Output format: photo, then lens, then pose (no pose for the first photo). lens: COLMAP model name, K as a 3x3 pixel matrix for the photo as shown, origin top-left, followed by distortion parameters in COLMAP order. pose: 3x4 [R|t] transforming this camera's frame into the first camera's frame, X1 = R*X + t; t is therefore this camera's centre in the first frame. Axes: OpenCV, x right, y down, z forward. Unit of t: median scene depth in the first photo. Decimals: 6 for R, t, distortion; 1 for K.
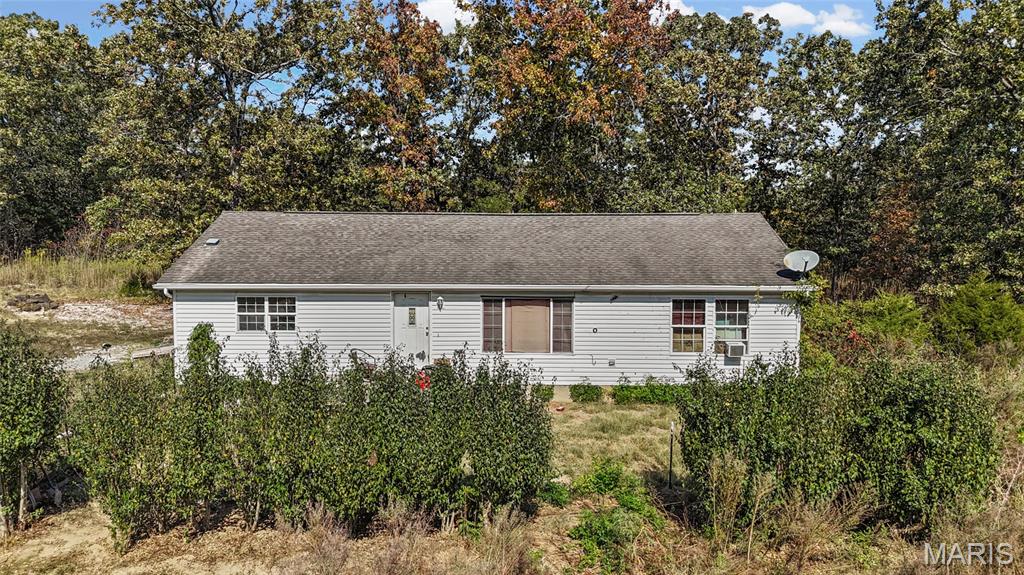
lens RADIAL K [[749.7, 0, 512.4], [0, 749.7, 298.7], [0, 0, 1]] dist [0.055969, -0.038460]
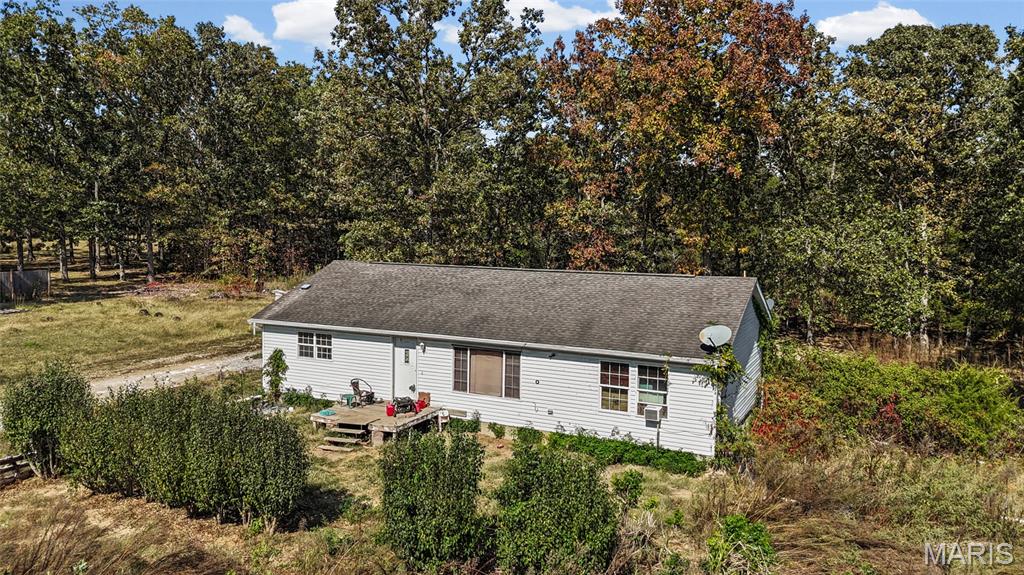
lens RADIAL K [[749.7, 0, 508.0], [0, 749.7, 280.9], [0, 0, 1]] dist [0.055969, -0.038460]
pose [[0.898405, 0.041401, -0.437213, 0.569038], [-0.051087, 0.998640, -0.010413, -0.098964], [0.436187, 0.031691, 0.899298, -0.064775]]
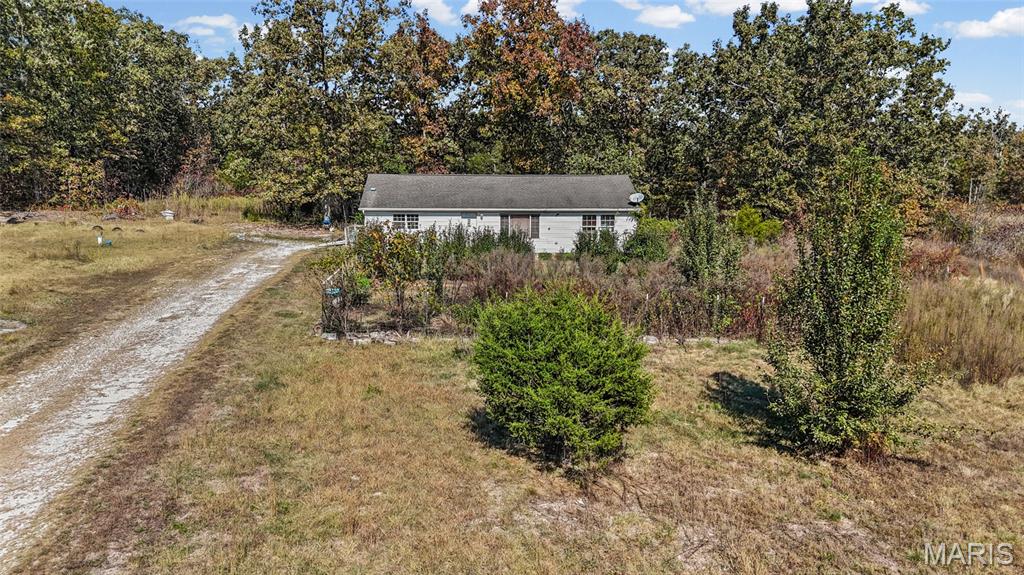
lens RADIAL K [[749.7, 0, 514.9], [0, 749.7, 284.9], [0, 0, 1]] dist [0.055969, -0.038460]
pose [[0.998265, -0.008446, 0.058275, -0.130369], [0.004741, 0.997975, 0.063431, 0.068372], [-0.058693, -0.063045, 0.996283, -1.297638]]
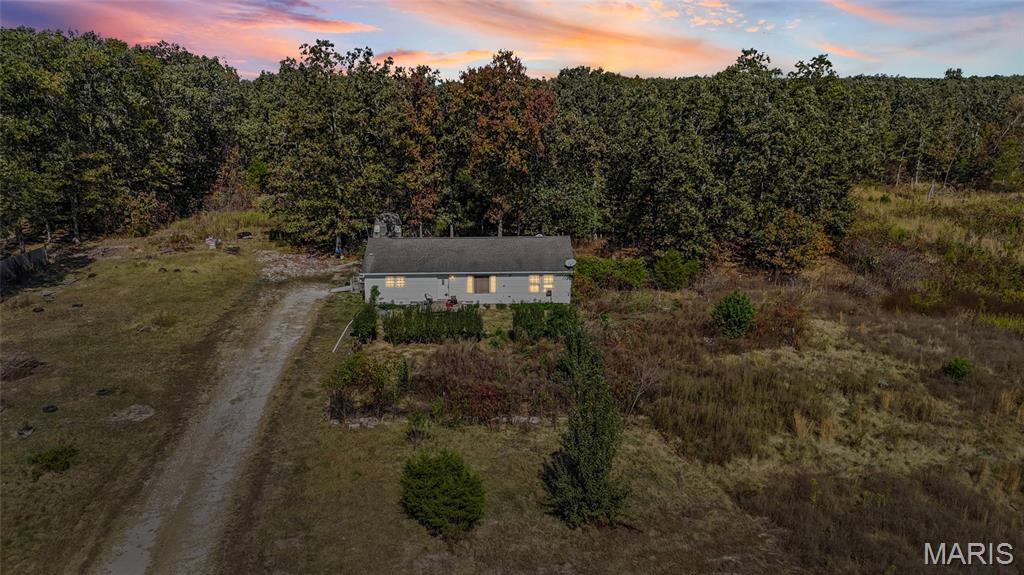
lens RADIAL K [[749.7, 0, 495.2], [0, 749.7, 290.1], [0, 0, 1]] dist [0.055969, -0.038460]
pose [[0.999892, -0.012432, 0.007794, 0.051389], [0.011051, 0.987475, 0.157385, -0.417064], [-0.009653, -0.157282, 0.987506, -1.985783]]
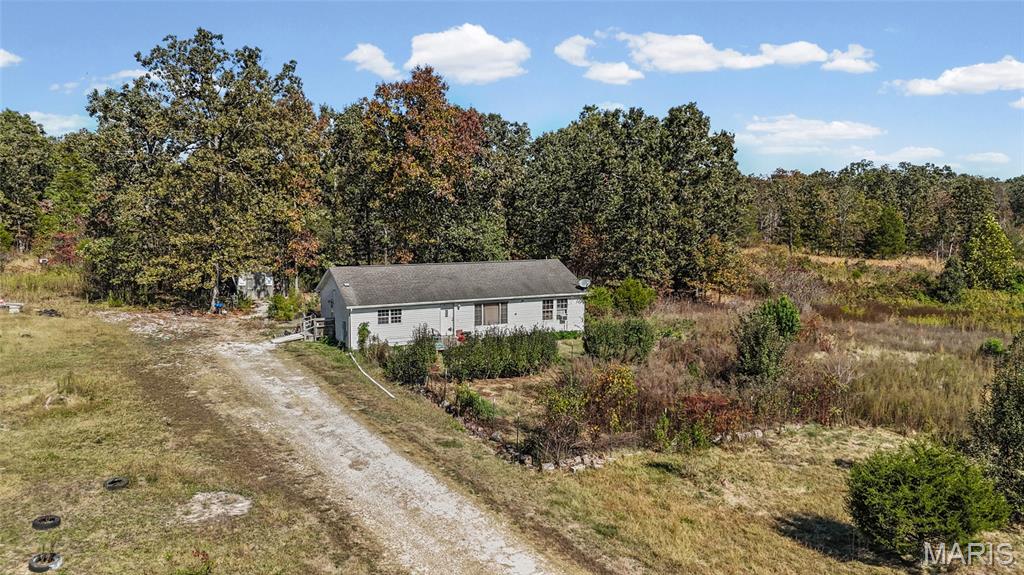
lens RADIAL K [[749.7, 0, 515.8], [0, 749.7, 287.6], [0, 0, 1]] dist [0.055969, -0.038460]
pose [[0.898836, -0.051953, 0.435195, -0.986880], [0.038590, 0.998474, 0.039494, -0.147157], [-0.436583, -0.018705, 0.899470, -1.277255]]
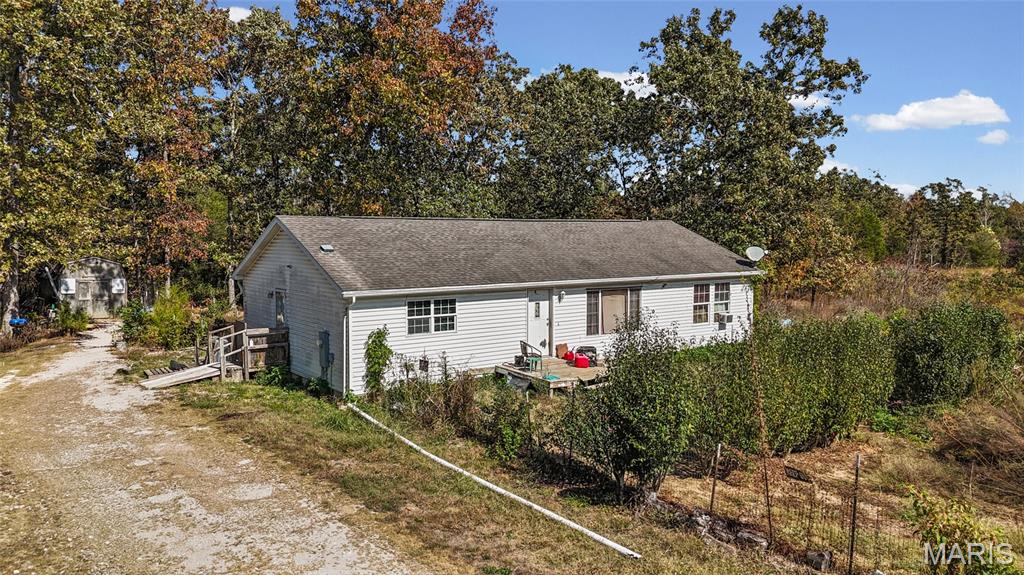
lens RADIAL K [[749.7, 0, 501.7], [0, 749.7, 294.8], [0, 0, 1]] dist [0.055969, -0.038460]
pose [[0.811886, -0.053163, 0.581390, -0.845488], [0.060004, 0.998170, 0.007482, -0.011129], [-0.580724, 0.028812, 0.813590, 0.104641]]
